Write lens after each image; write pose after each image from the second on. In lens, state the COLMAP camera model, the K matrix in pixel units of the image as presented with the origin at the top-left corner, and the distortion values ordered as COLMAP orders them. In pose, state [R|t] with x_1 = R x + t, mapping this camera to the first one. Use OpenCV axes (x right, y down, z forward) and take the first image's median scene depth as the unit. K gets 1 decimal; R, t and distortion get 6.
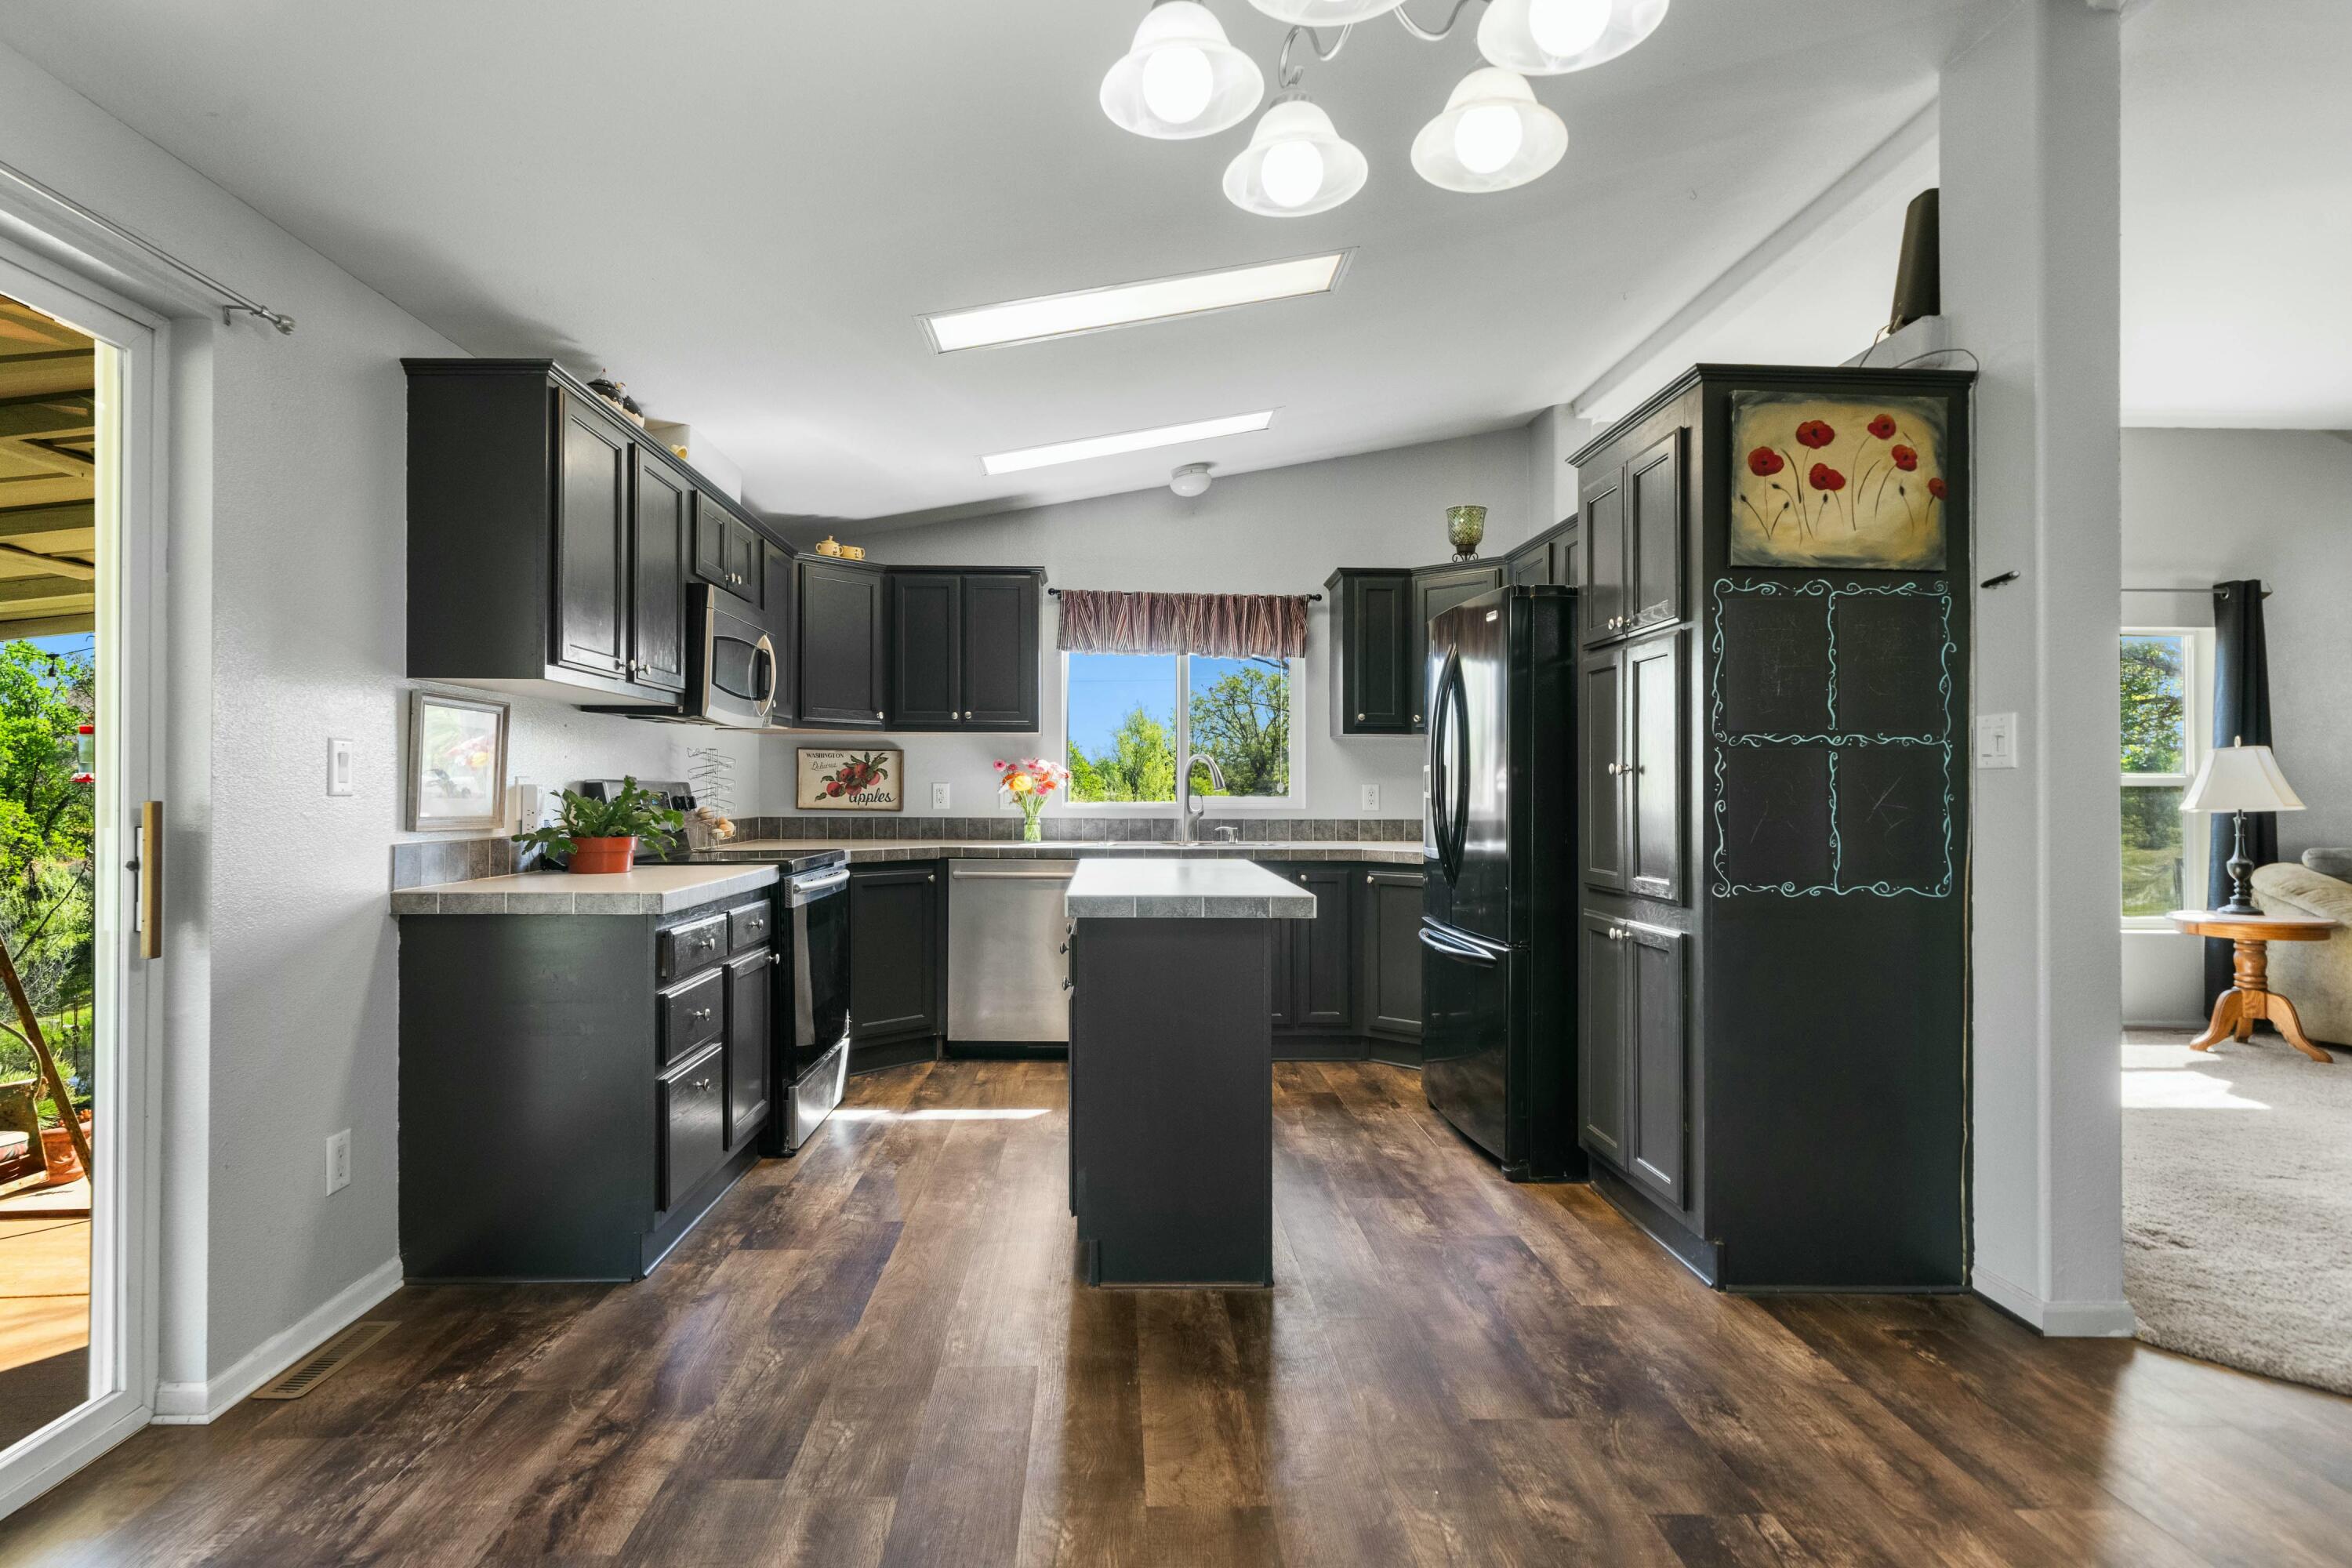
lens RADIAL K [[1219.0, 0, 1186.1], [0, 1219.0, 779.4], [0, 0, 1]] dist [0.009321, 0.000192]
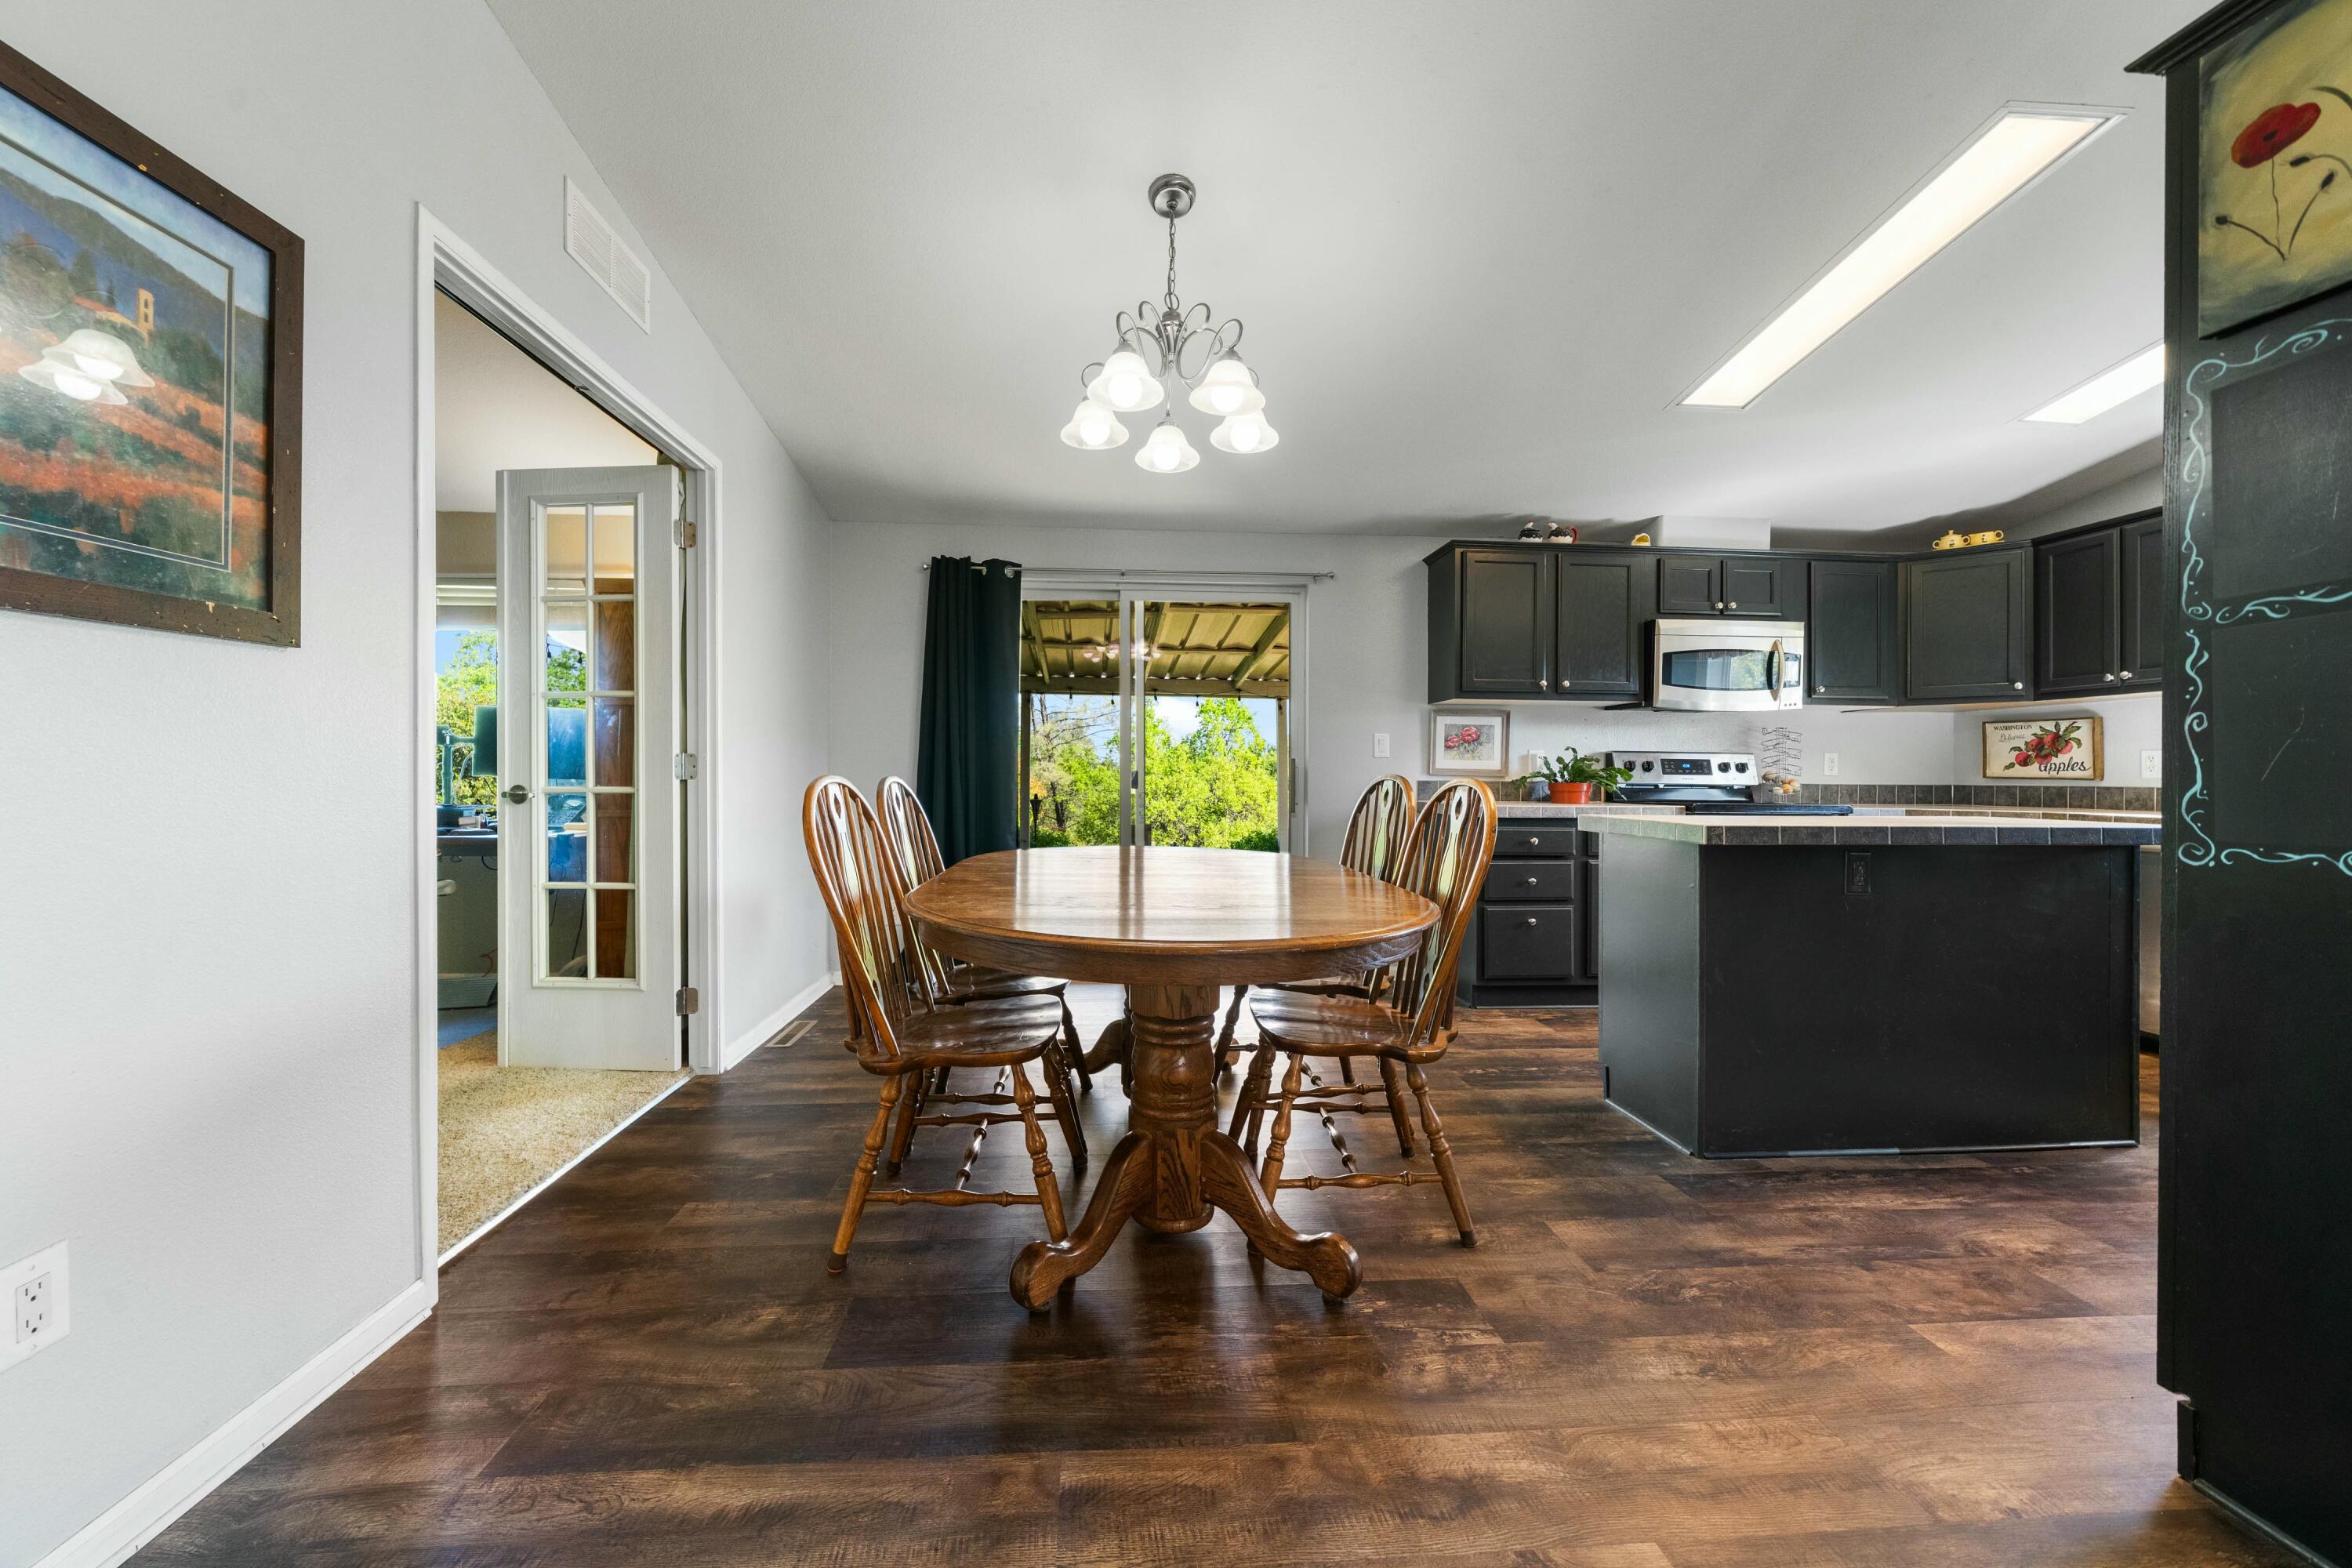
lens RADIAL K [[915.4, 0, 1174.2], [0, 915.4, 785.5], [0, 0, 1]] dist [-0.001316, 0.000220]
pose [[0.026617, 0.002203, -0.999643, 0.556743], [0.000488, 0.999997, 0.002217, 0.033223], [0.999646, -0.000547, 0.026616, 0.283276]]
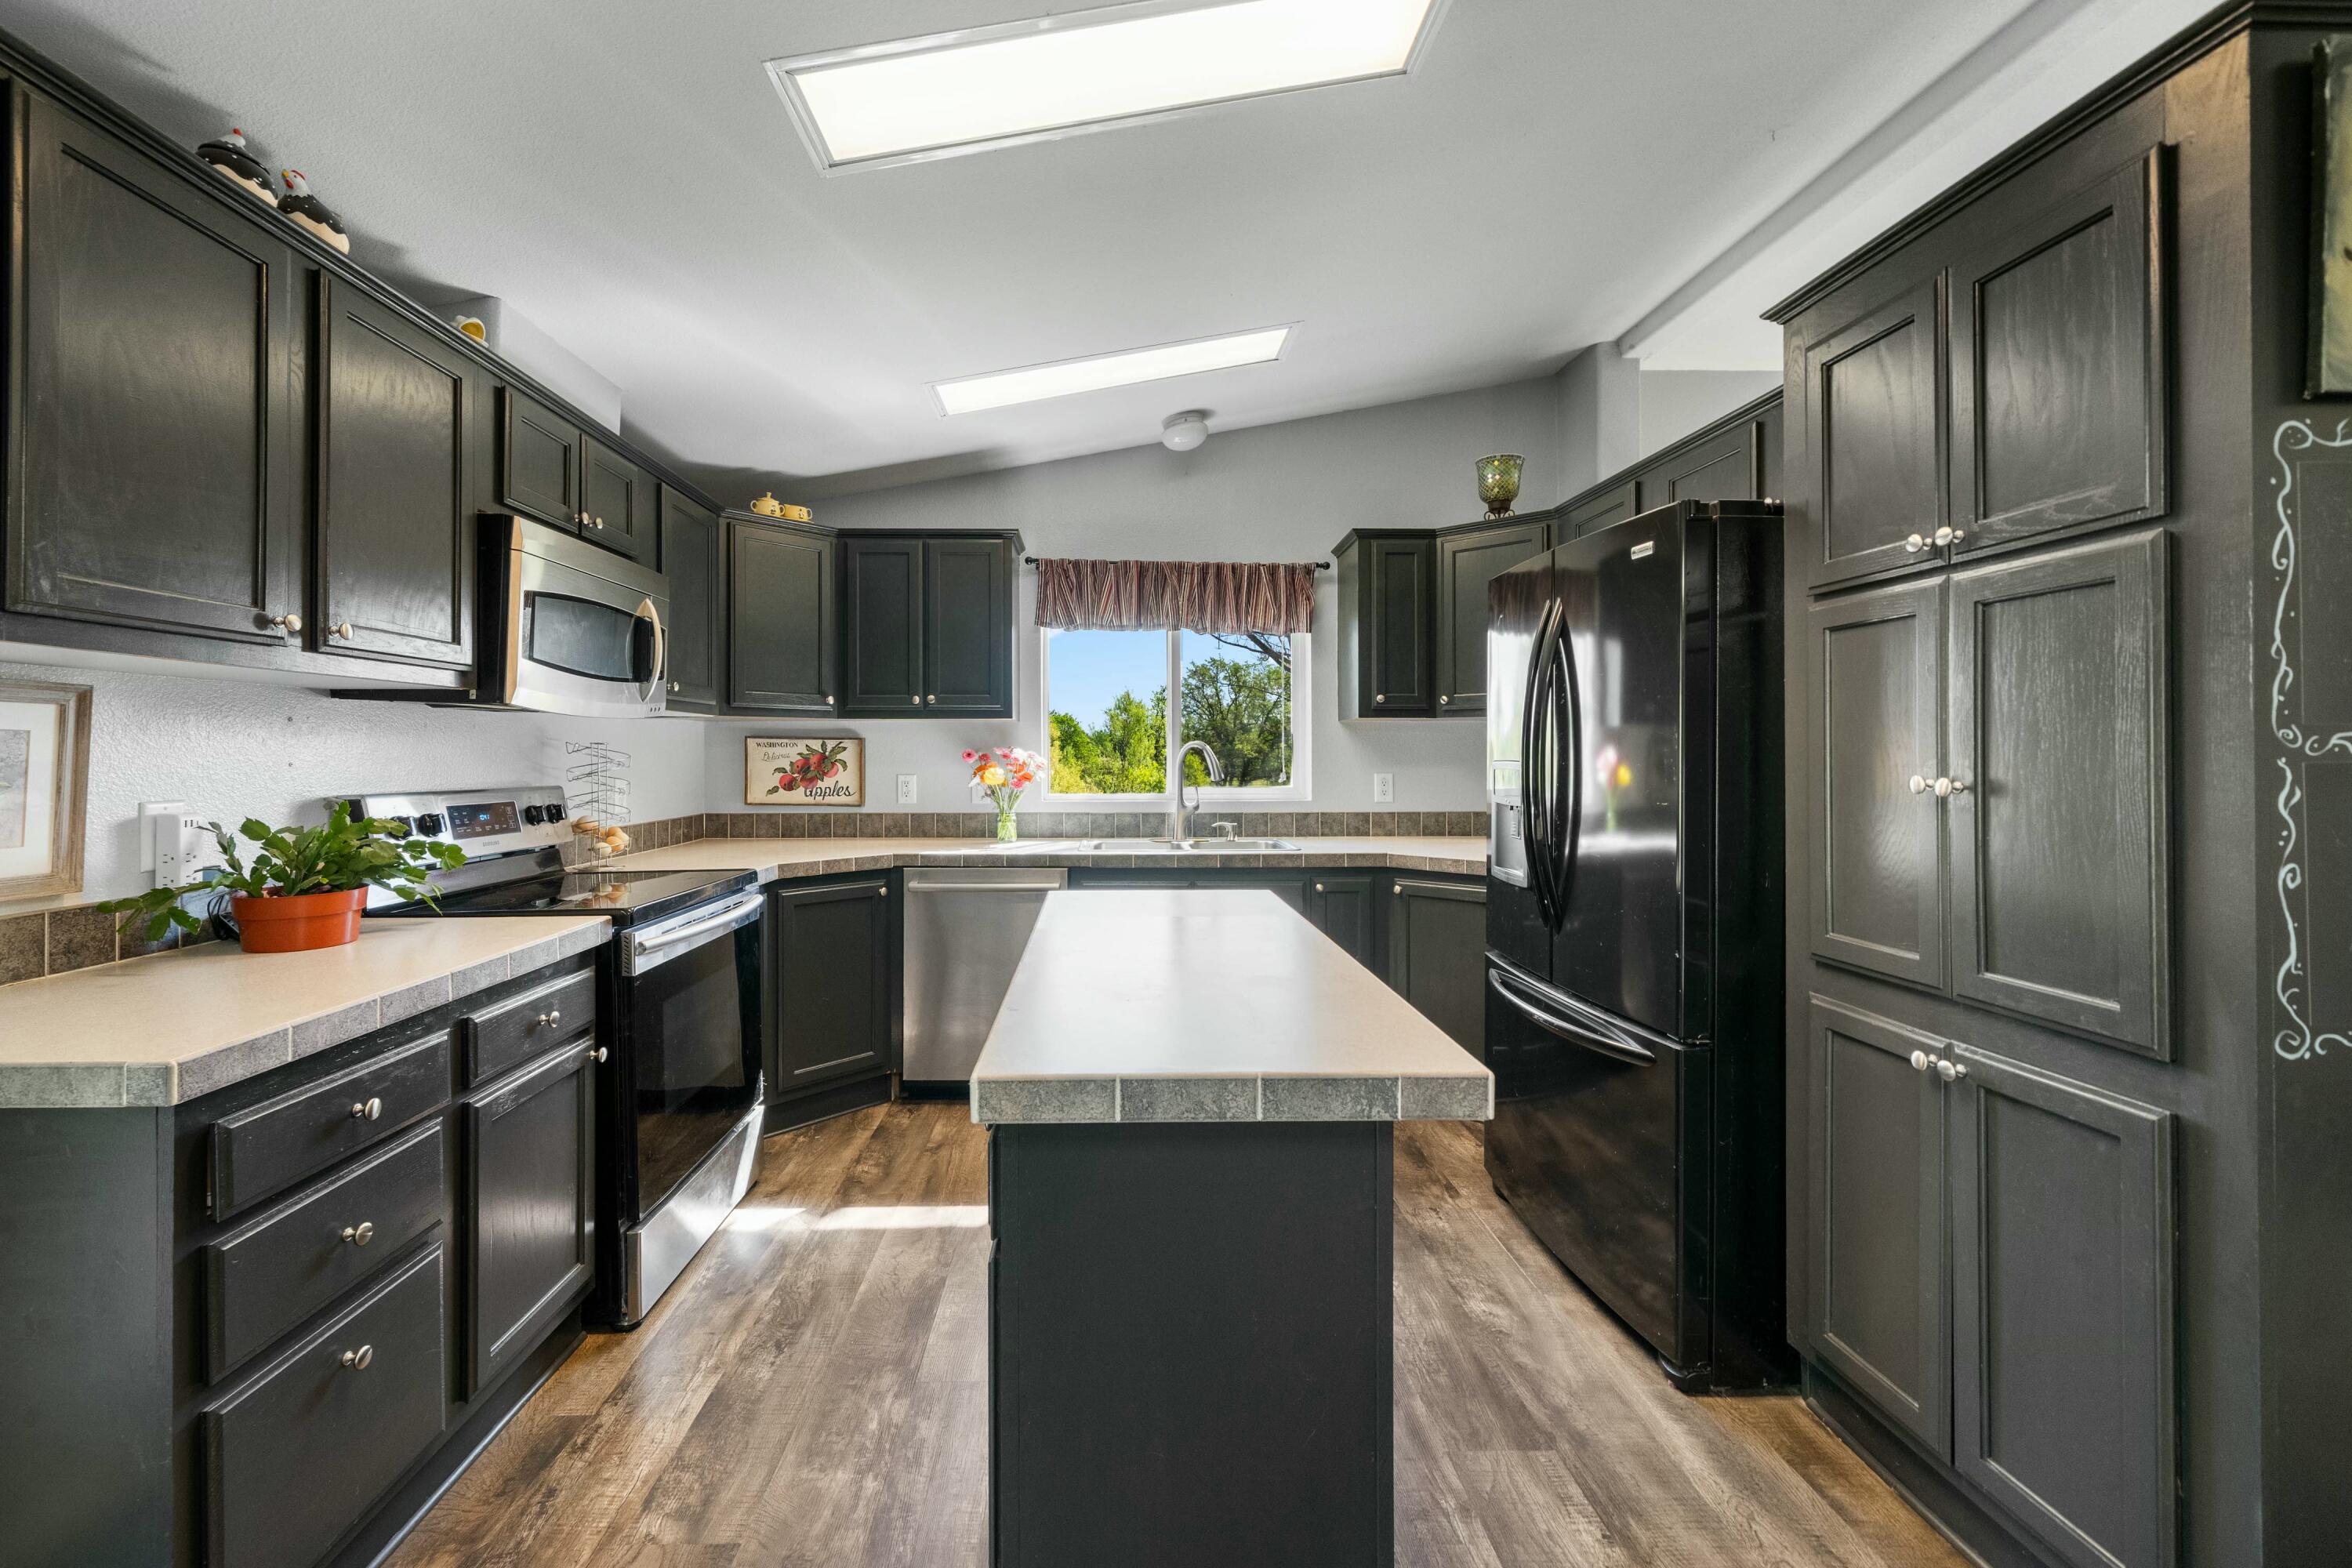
lens RADIAL K [[951.7, 0, 1104.1], [0, 951.7, 748.6], [0, 0, 1]] dist [-0.008865, -0.000034]
pose [[0.998035, -0.002112, -0.062621, -0.013657], [0.002196, 0.999997, 0.001271, -0.019789], [0.062618, -0.001406, 0.998037, 0.364137]]
